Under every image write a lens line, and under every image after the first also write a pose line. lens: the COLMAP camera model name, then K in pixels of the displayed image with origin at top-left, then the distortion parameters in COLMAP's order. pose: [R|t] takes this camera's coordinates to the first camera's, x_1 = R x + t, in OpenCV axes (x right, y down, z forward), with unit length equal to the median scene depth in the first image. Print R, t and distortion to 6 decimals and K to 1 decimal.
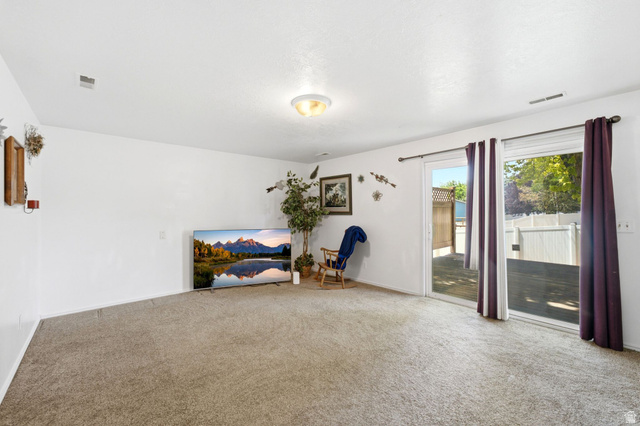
lens RADIAL K [[269.6, 0, 320.0], [0, 269.6, 213.0], [0, 0, 1]] dist [-0.059166, 0.032594]
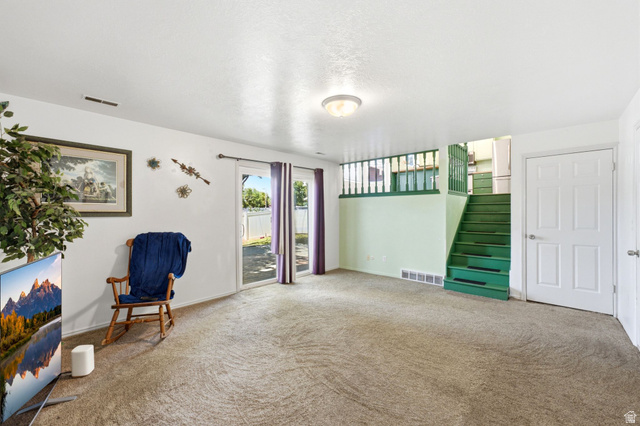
lens RADIAL K [[262.9, 0, 317.5], [0, 262.9, 212.1], [0, 0, 1]] dist [-0.008449, 0.000370]
pose [[-0.107871, 0.002096, 0.994163, -0.616870], [0.004604, 0.999988, -0.001609, -0.000225], [-0.994154, 0.004403, -0.107879, 0.724905]]
